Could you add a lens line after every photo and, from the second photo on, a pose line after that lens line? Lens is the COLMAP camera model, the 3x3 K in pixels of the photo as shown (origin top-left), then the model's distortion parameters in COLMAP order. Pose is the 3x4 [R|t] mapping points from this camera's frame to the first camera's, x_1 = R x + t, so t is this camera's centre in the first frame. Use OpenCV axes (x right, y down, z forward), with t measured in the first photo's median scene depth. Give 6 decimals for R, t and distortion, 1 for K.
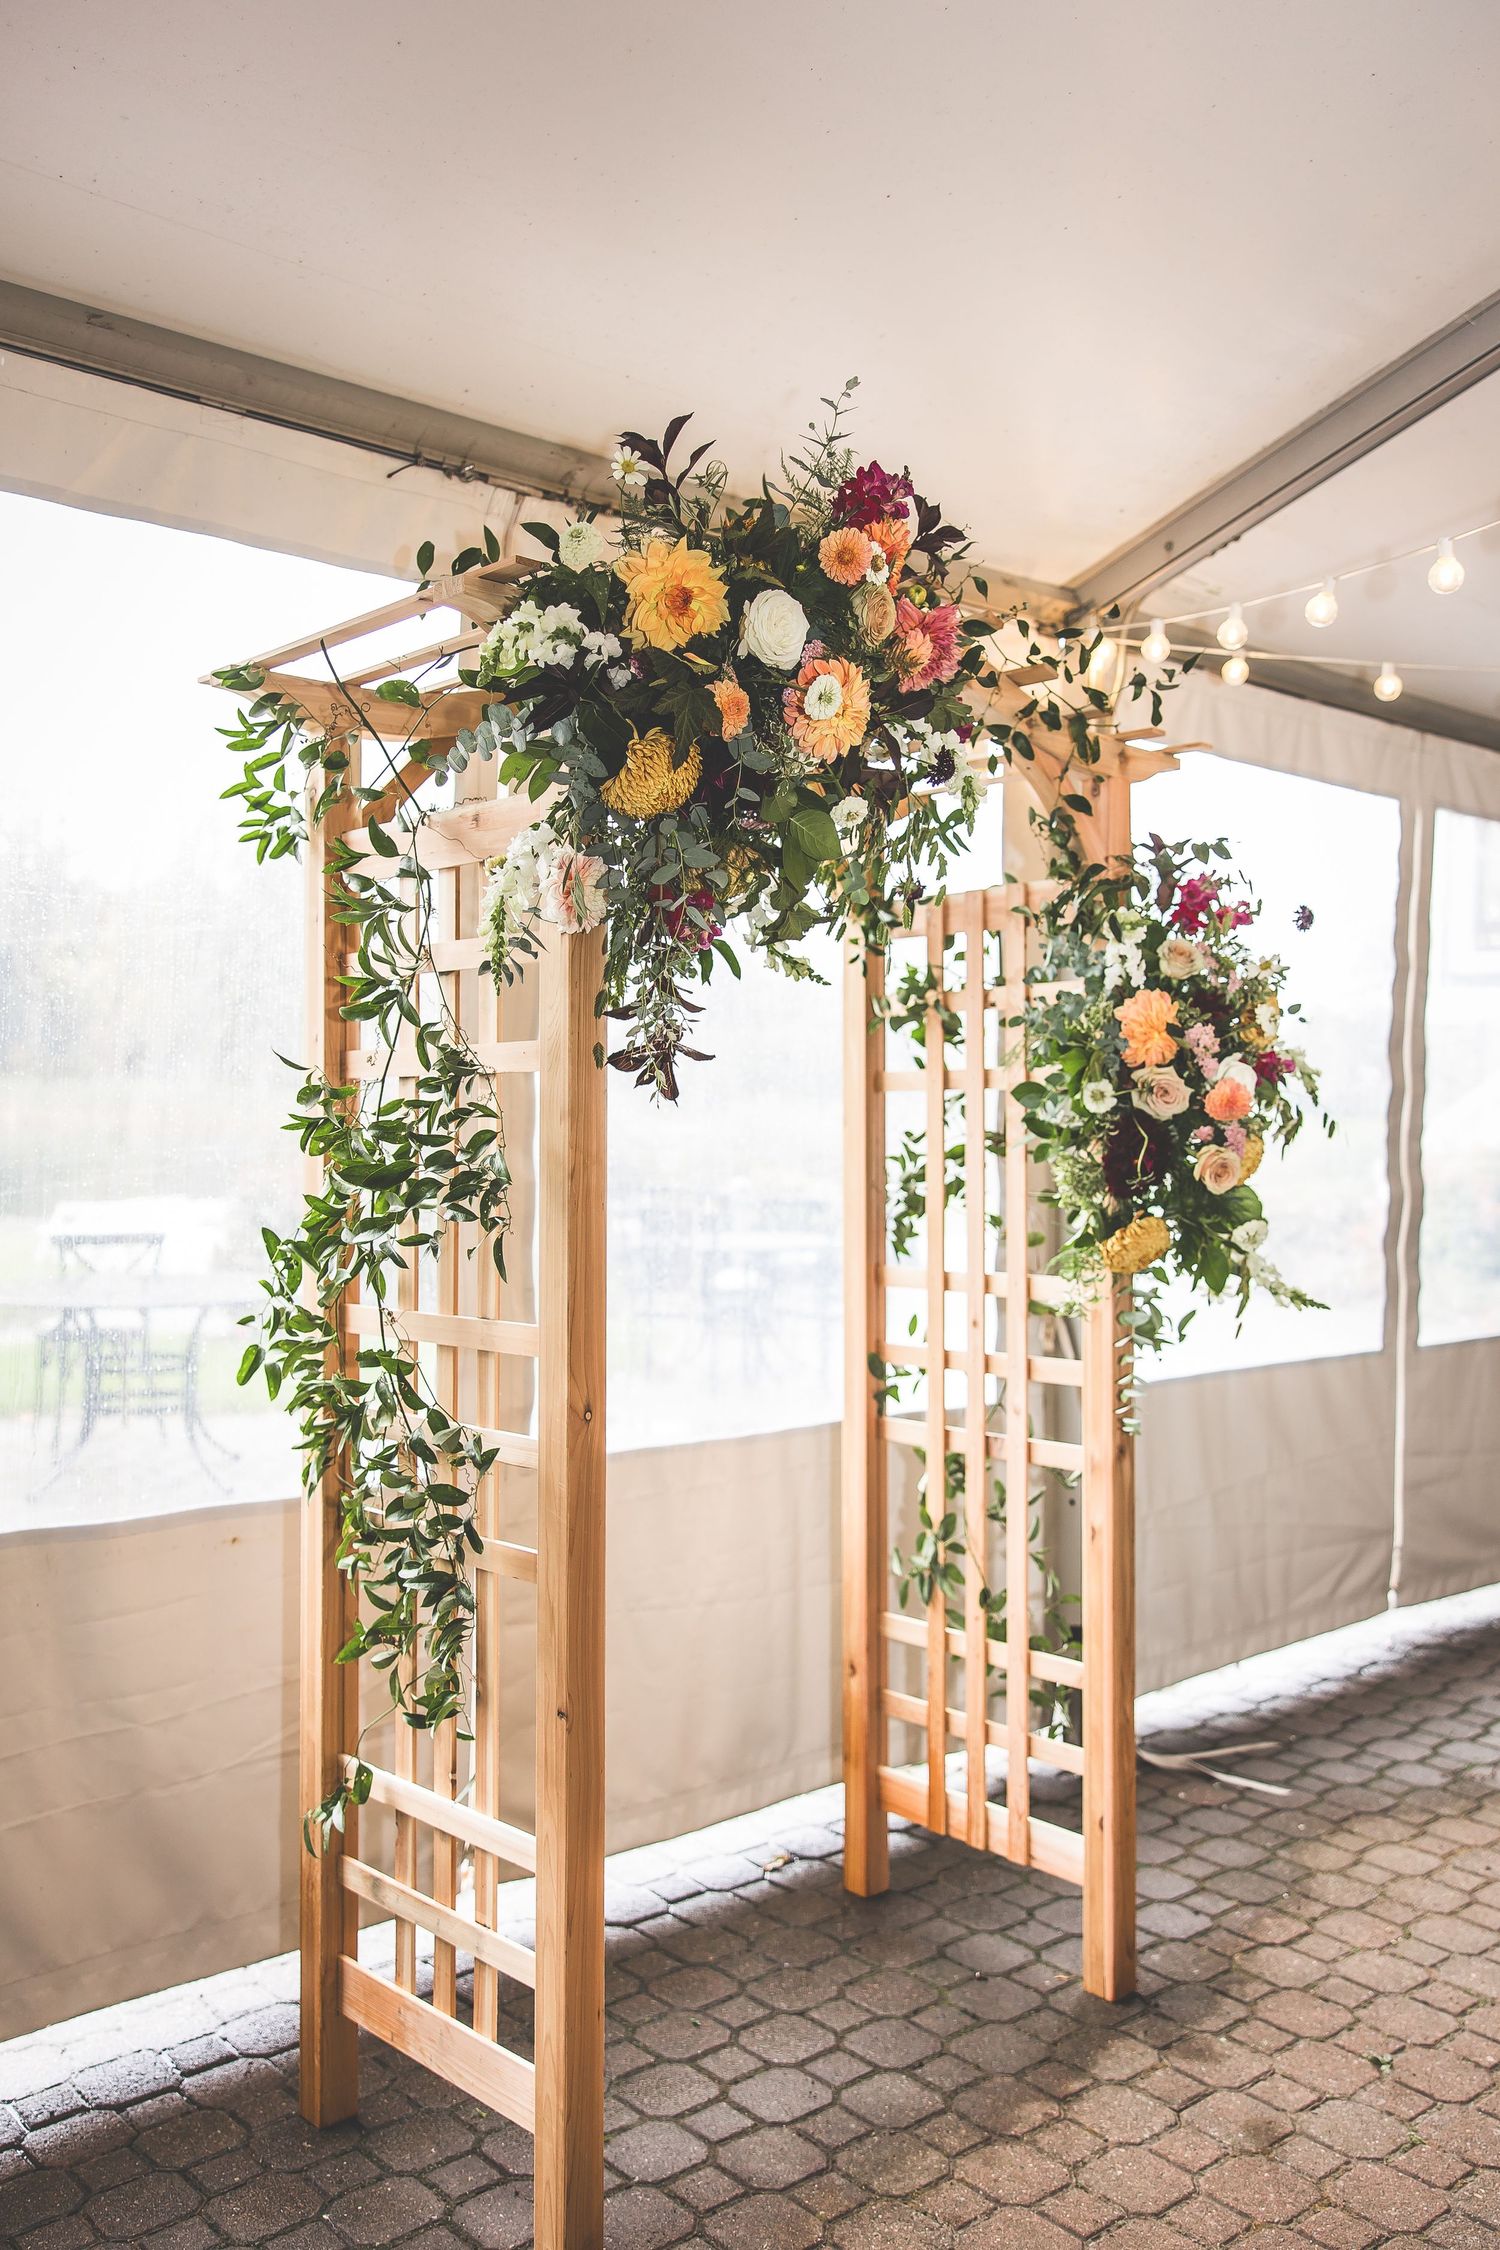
lens RADIAL K [[1836.1, 0, 759.4], [0, 1836.1, 1086.0], [0, 0, 1]] dist [0.002299, 0.006220]
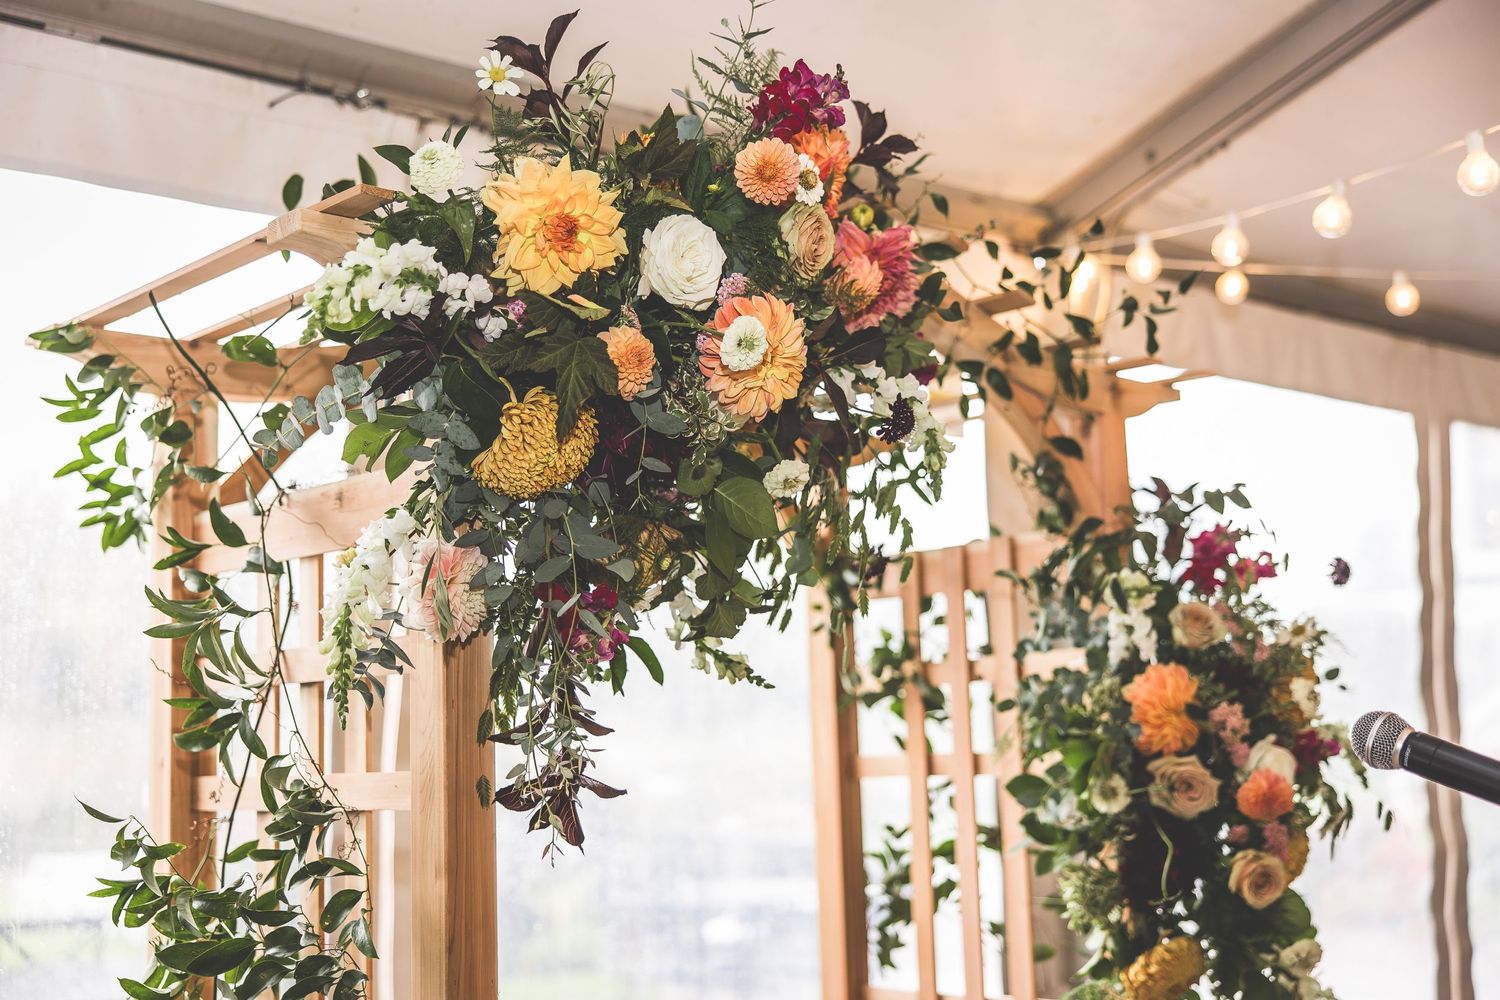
lens RADIAL K [[1847.9, 0, 750.0], [0, 1847.9, 500.0], [0, 0, 1]] dist [0.003300, 0.006417]
pose [[0.999457, -0.032936, -0.000223, 0.028486], [0.032703, 0.993165, -0.112046, -0.042475], [0.003912, 0.111978, 0.993703, 0.164014]]
